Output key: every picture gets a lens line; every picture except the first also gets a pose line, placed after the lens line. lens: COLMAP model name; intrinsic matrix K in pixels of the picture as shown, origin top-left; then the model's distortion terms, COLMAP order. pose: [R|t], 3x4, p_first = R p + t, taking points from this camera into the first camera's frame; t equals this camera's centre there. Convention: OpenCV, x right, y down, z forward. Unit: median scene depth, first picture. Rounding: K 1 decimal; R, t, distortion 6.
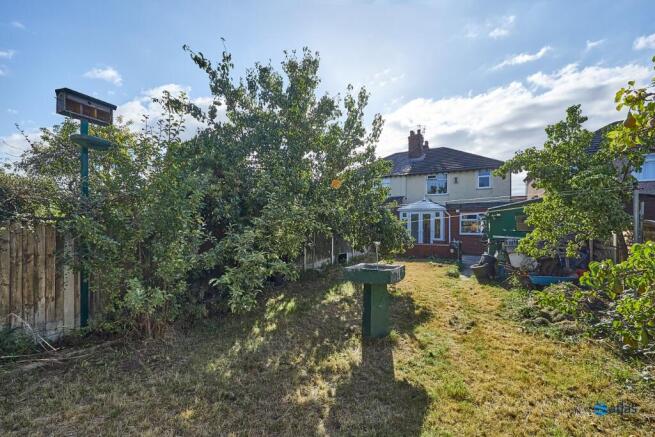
lens RADIAL K [[237.8, 0, 327.8], [0, 237.8, 222.6], [0, 0, 1]] dist [0.001338, 0.000045]
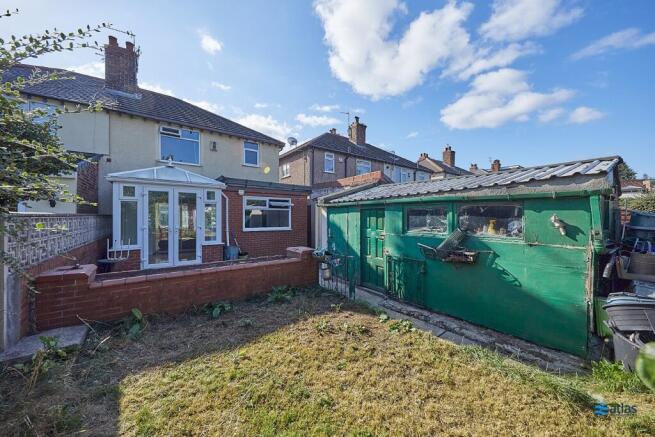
lens RADIAL K [[229.9, 0, 326.1], [0, 229.9, 217.9], [0, 0, 1]] dist [0.000746, 0.000005]
pose [[0.388310, -0.010753, 0.921466, 0.096856], [-0.000574, 0.999929, 0.011910, 0.007791], [-0.921529, -0.005154, 0.388276, 0.548694]]
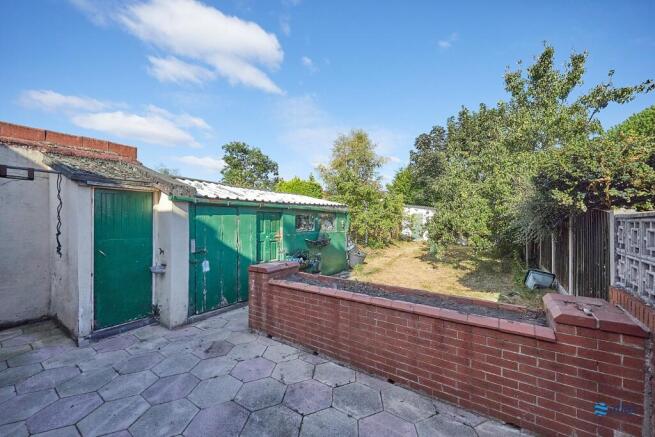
lens RADIAL K [[252.2, 0, 326.8], [0, 252.2, 220.7], [0, 0, 1]] dist [0.000104, 0.000002]
pose [[-0.997820, -0.005949, 0.065725, 0.298703], [-0.006509, 0.999944, -0.008297, 0.012951], [-0.065672, -0.008706, -0.997803, 0.923266]]
